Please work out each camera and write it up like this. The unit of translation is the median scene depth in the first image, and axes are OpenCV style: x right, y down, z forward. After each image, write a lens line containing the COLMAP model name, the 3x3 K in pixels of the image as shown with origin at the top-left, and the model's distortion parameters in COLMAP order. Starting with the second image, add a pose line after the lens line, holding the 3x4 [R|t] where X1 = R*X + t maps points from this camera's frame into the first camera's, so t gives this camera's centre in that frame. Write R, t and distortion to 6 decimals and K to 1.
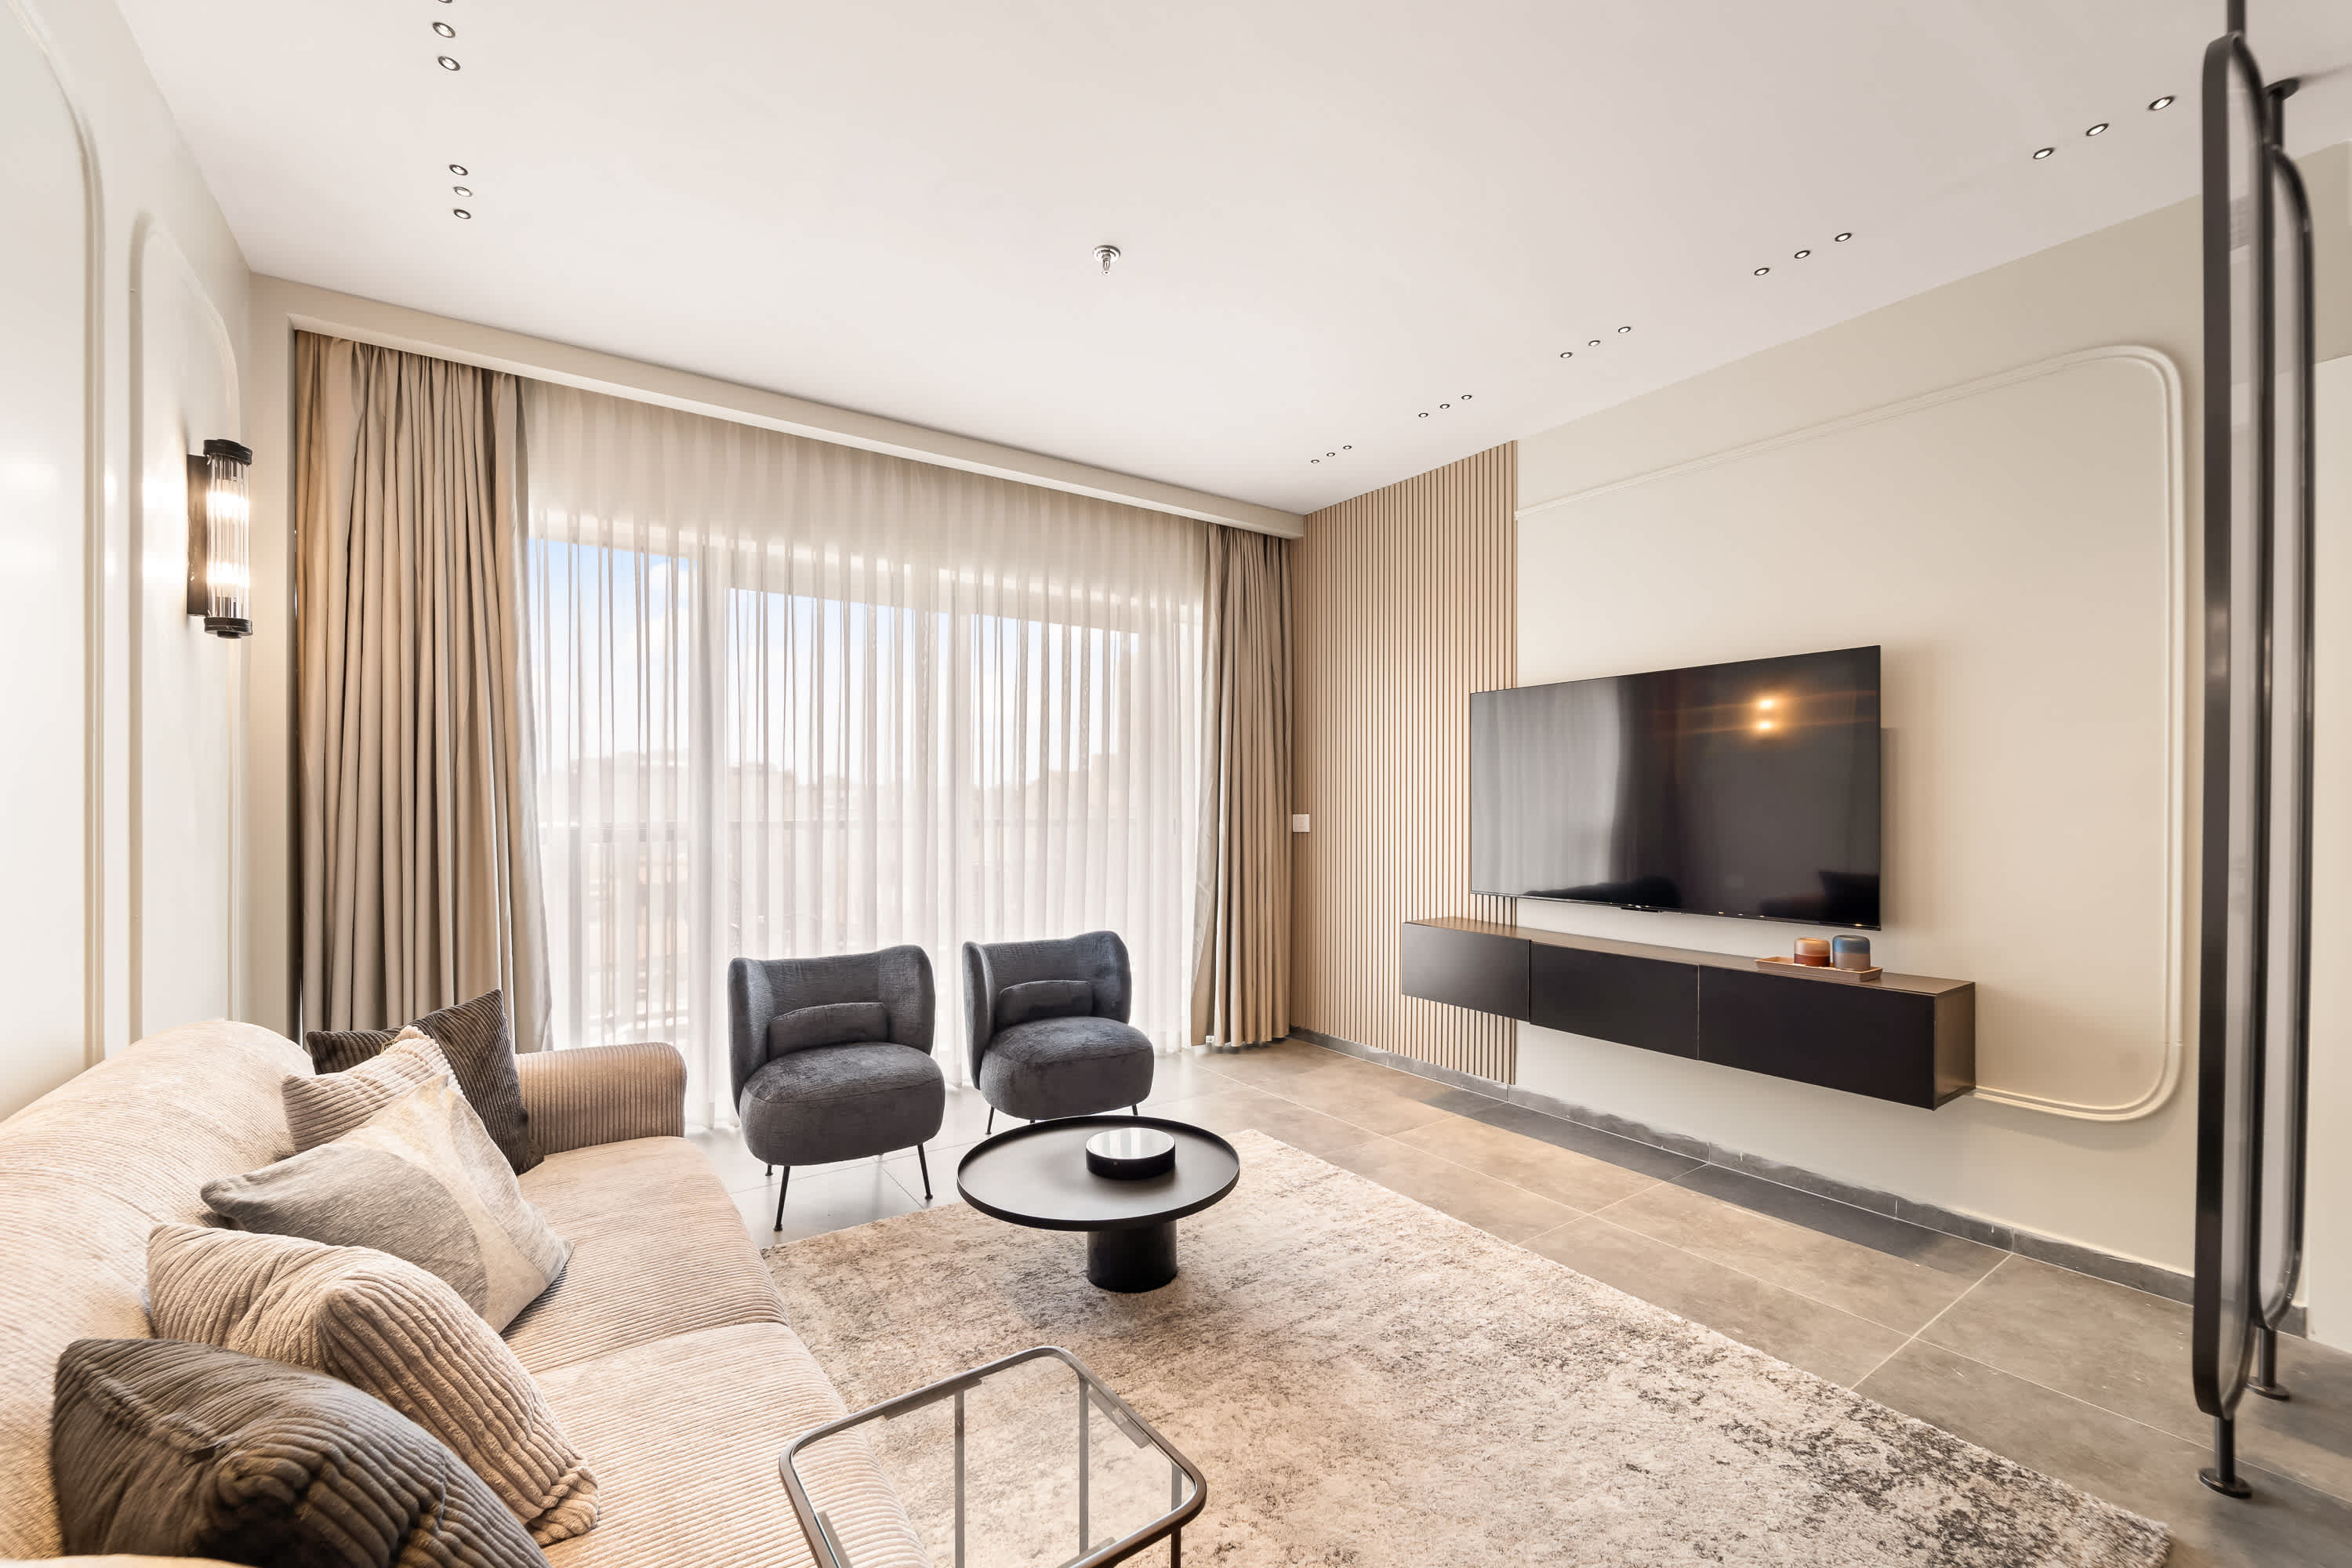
lens RADIAL K [[957.8, 0, 1173.2], [0, 957.8, 795.1], [0, 0, 1]] dist [0.000032, -0.000048]
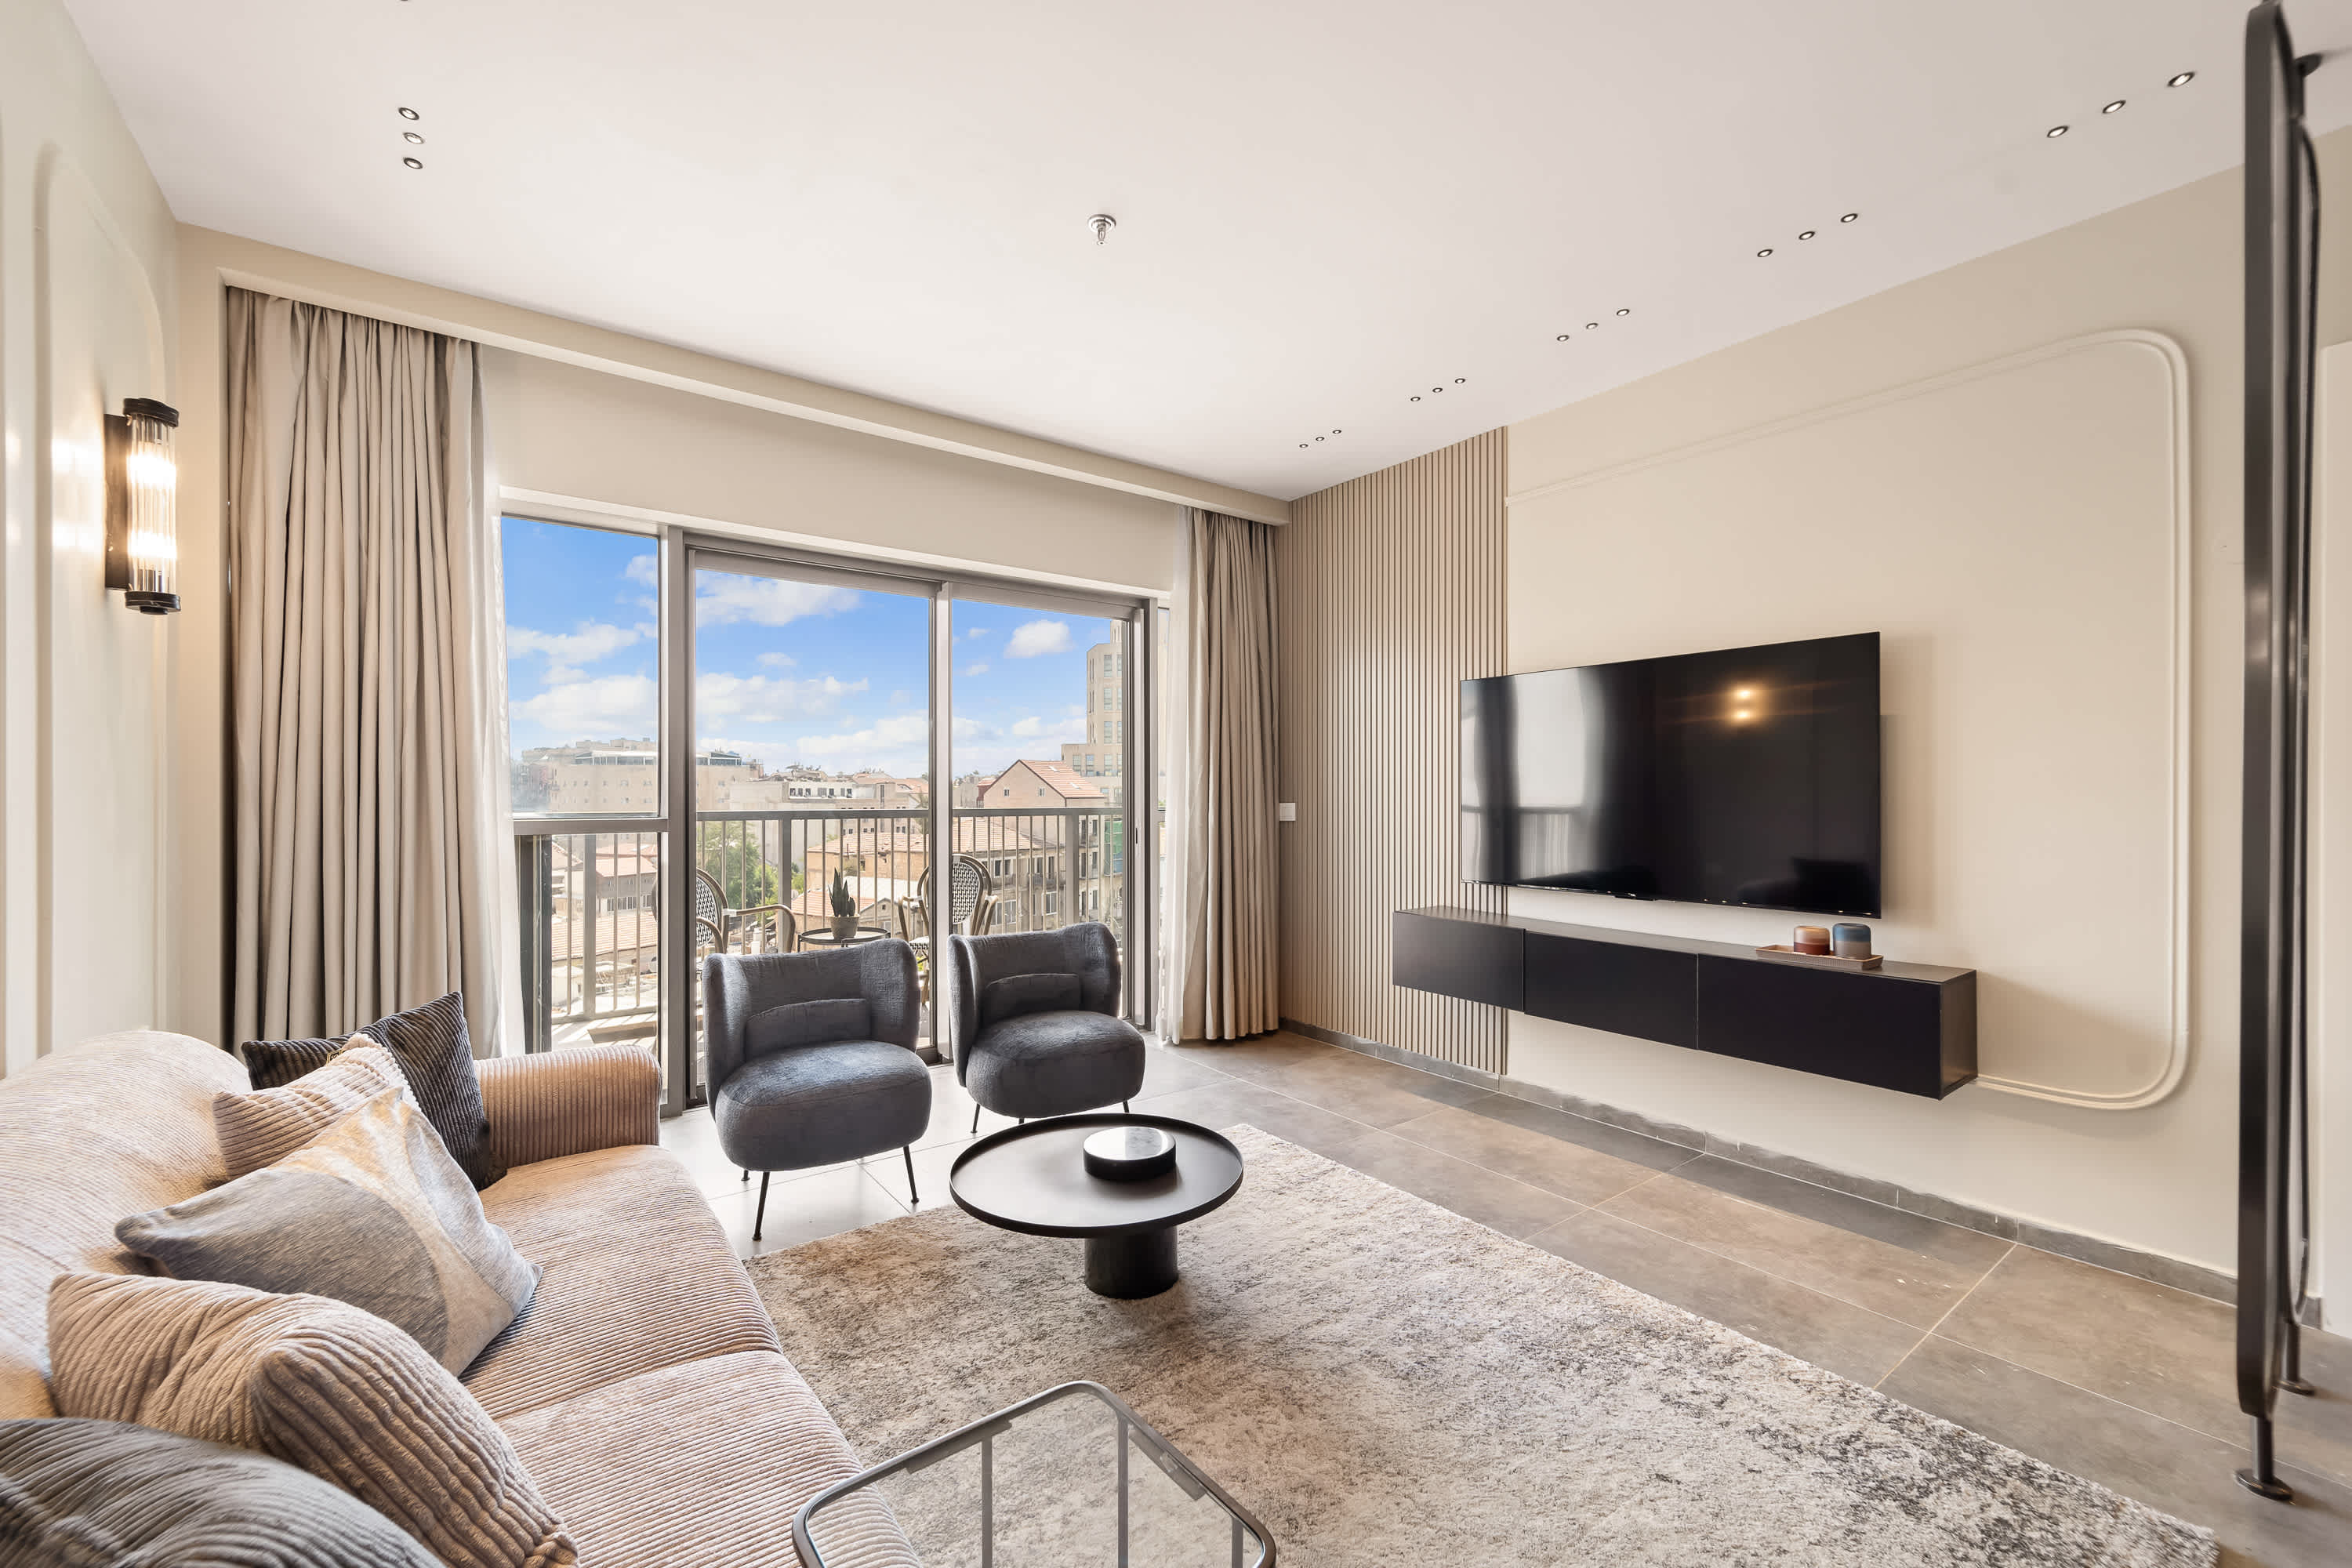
lens RADIAL K [[953.5, 0, 1176.0], [0, 953.5, 784.0], [0, 0, 1]] dist [0.009203, -0.000318]
pose [[0.999380, -0.001294, 0.035197, -0.039169], [0.001321, 0.999999, -0.000735, 0.002105], [-0.035196, 0.000781, 0.999380, 0.043640]]
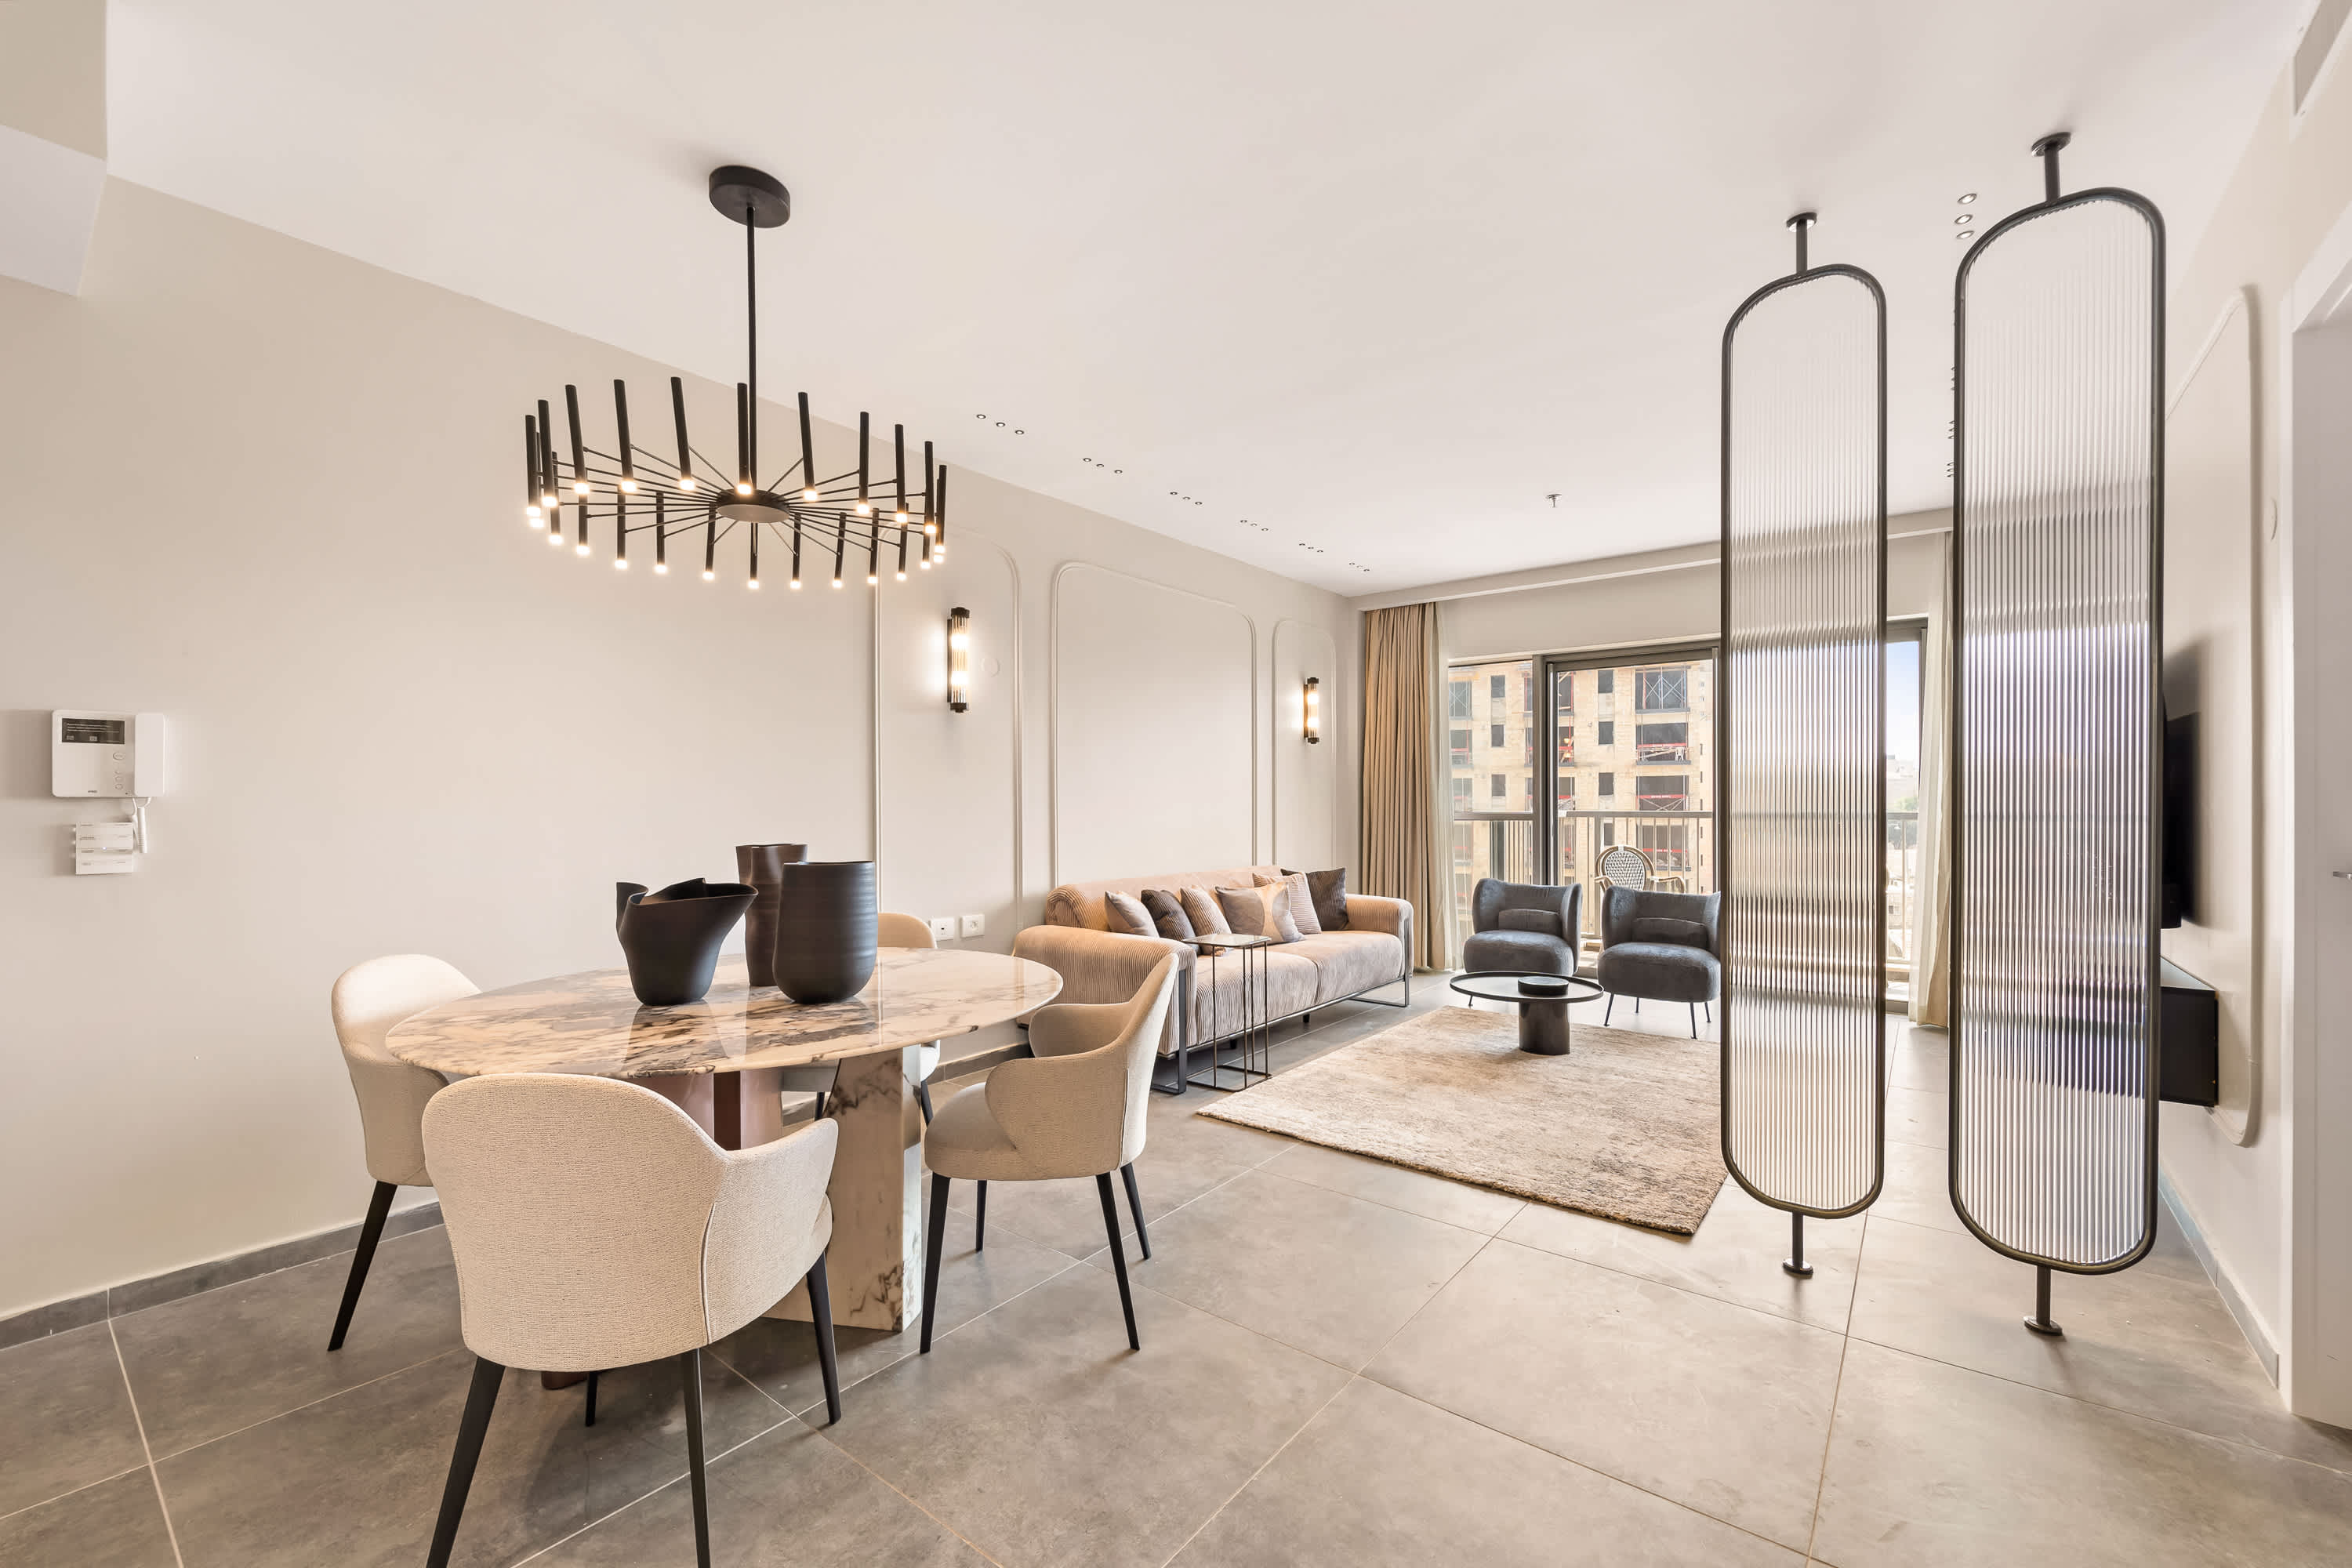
lens RADIAL K [[957.8, 0, 1173.2], [0, 957.8, 795.1], [0, 0, 1]] dist [0.000032, -0.000048]
pose [[0.282077, -0.006146, -0.959372, 1.938234], [0.005320, 0.999974, -0.004842, 0.006269], [0.959377, -0.003738, 0.282103, -0.272718]]
